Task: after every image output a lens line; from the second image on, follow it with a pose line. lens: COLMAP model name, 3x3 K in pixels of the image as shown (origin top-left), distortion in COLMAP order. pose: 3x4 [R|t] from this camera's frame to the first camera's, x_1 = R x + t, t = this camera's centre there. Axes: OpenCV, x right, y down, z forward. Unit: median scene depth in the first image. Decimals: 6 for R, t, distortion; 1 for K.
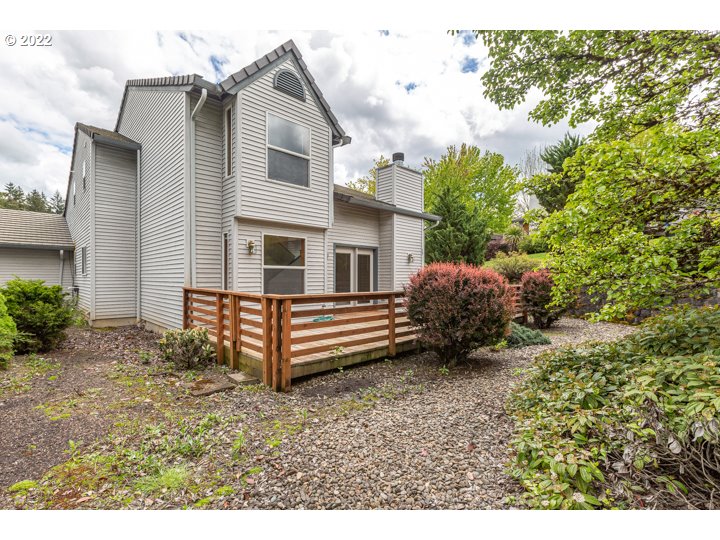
lens RADIAL K [[325.6, 0, 360.0], [0, 325.6, 270.0], [0, 0, 1]] dist [-0.000260, -0.001008]
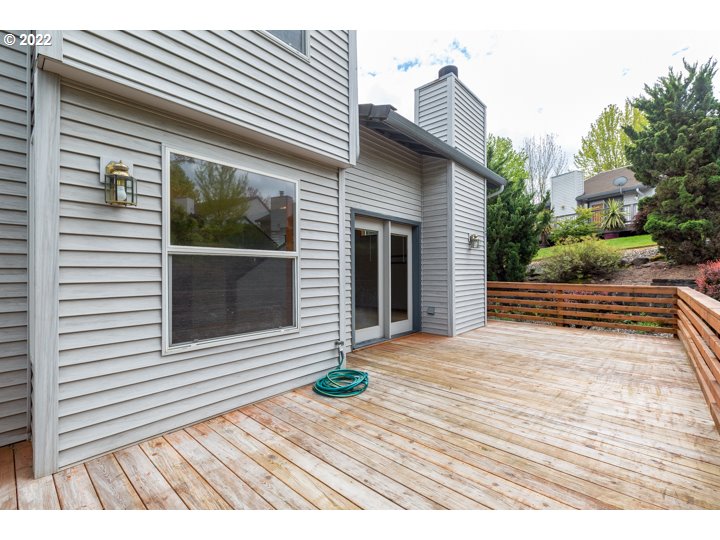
lens RADIAL K [[325.6, 0, 360.0], [0, 325.6, 270.0], [0, 0, 1]] dist [-0.000260, -0.001008]
pose [[0.999451, -0.009218, 0.031831, -0.082353], [0.008797, 0.999872, 0.013344, 0.006009], [-0.031950, -0.013057, 0.999404, 0.479287]]
